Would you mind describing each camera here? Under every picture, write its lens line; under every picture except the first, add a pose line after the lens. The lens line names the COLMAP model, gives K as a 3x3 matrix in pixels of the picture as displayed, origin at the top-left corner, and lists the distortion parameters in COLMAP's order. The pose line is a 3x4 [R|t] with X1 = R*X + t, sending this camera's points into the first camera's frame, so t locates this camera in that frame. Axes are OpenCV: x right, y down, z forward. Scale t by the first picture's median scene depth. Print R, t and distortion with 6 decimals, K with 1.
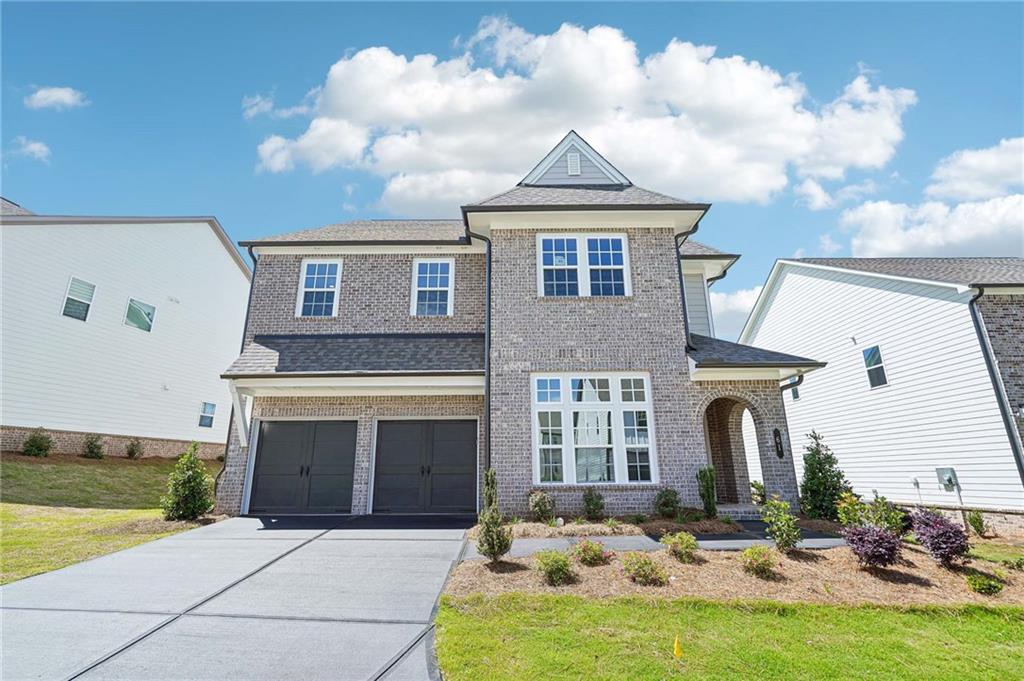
lens RADIAL K [[479.7, 0, 522.7], [0, 479.7, 341.6], [0, 0, 1]] dist [-0.009823, 0.001762]
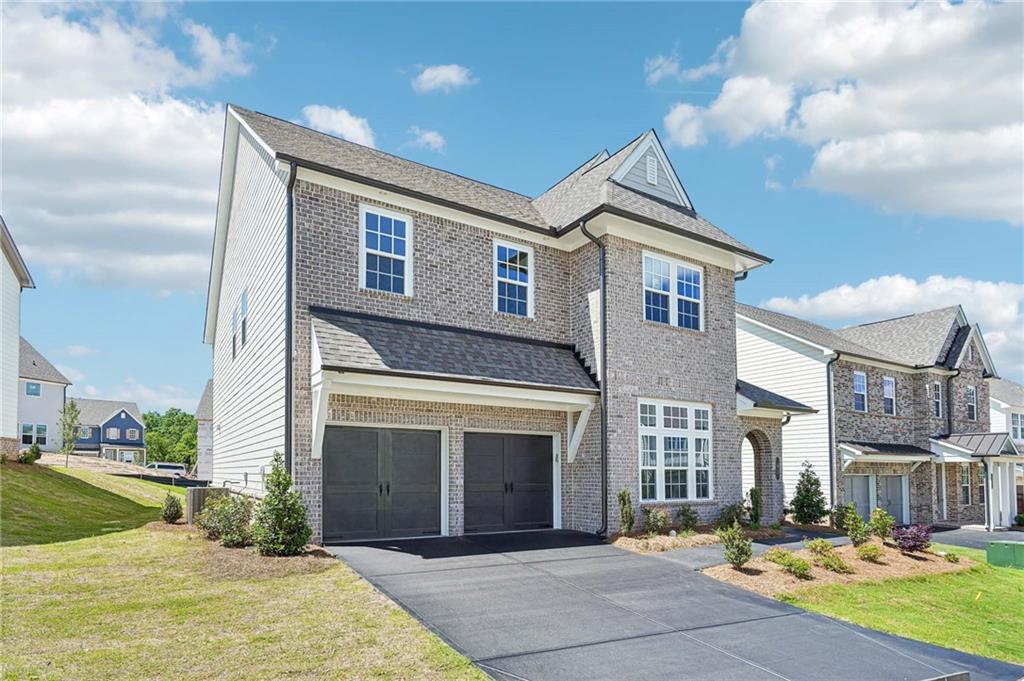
lens RADIAL K [[563.6, 0, 521.8], [0, 563.6, 456.5], [0, 0, 1]] dist [0.002322, 0.000179]
pose [[0.845648, 0.026814, 0.533067, -0.778825], [-0.155861, 0.967611, 0.198584, -0.012147], [-0.510476, -0.251016, 0.822438, 0.098688]]
